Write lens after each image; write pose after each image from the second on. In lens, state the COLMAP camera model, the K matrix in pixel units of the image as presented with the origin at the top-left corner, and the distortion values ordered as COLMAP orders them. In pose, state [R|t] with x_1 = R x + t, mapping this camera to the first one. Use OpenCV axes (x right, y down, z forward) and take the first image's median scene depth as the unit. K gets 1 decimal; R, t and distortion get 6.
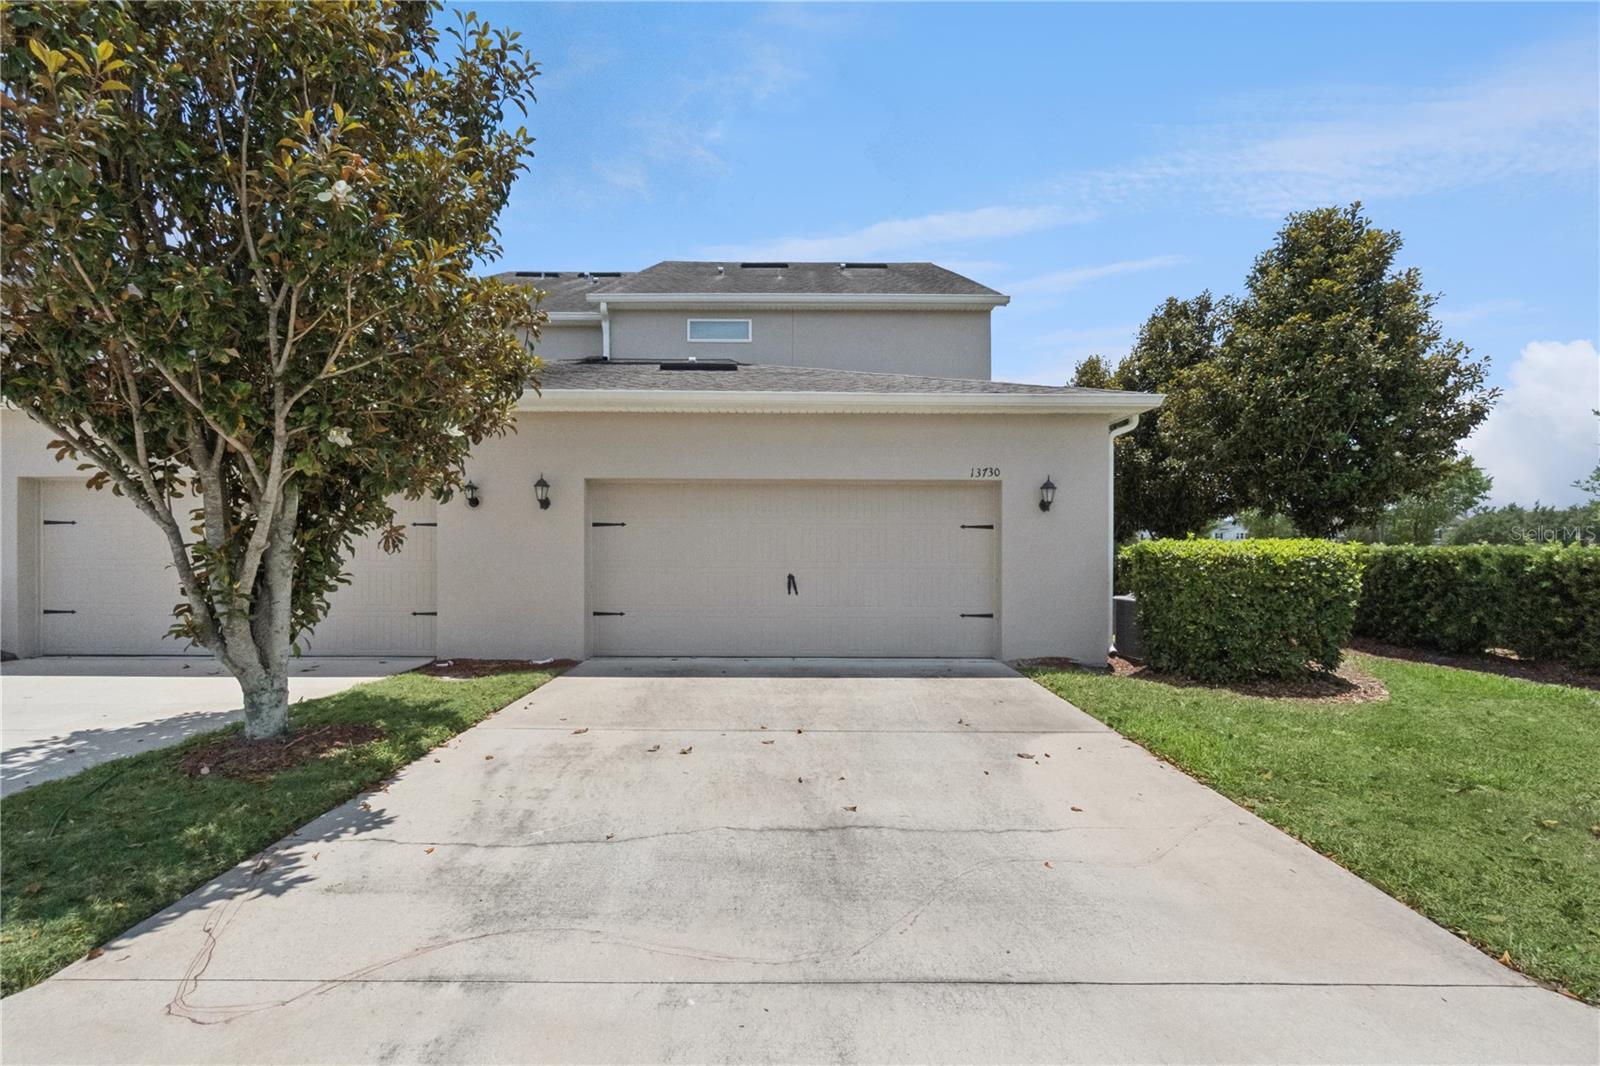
lens RADIAL K [[678.6, 0, 800.0], [0, 678.6, 533.0], [0, 0, 1]] dist [-0.000486, 0.000469]
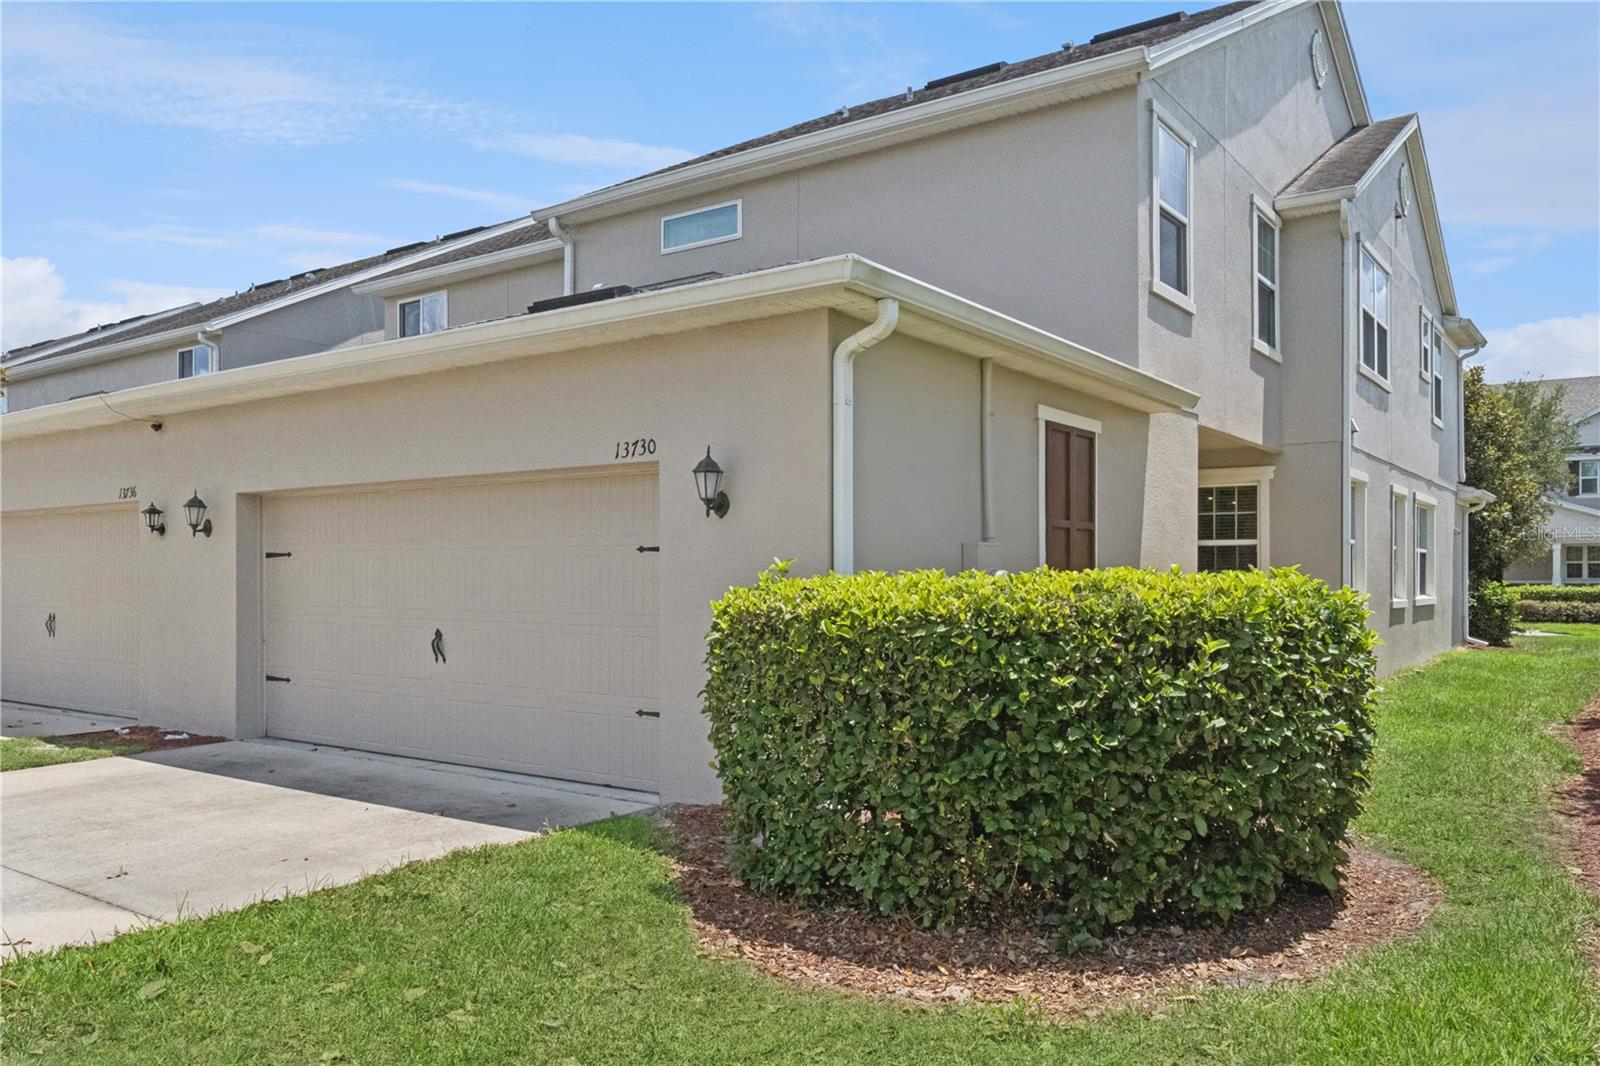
lens RADIAL K [[1174.8, 0, 800.0], [0, 1174.8, 533.0], [0, 0, 1]] dist [-0.000380, -0.000347]
pose [[0.809127, -0.024842, -0.587109, 0.907094], [0.014964, 0.999653, -0.021675, -0.000600], [0.587444, 0.008752, 0.809218, 0.323030]]
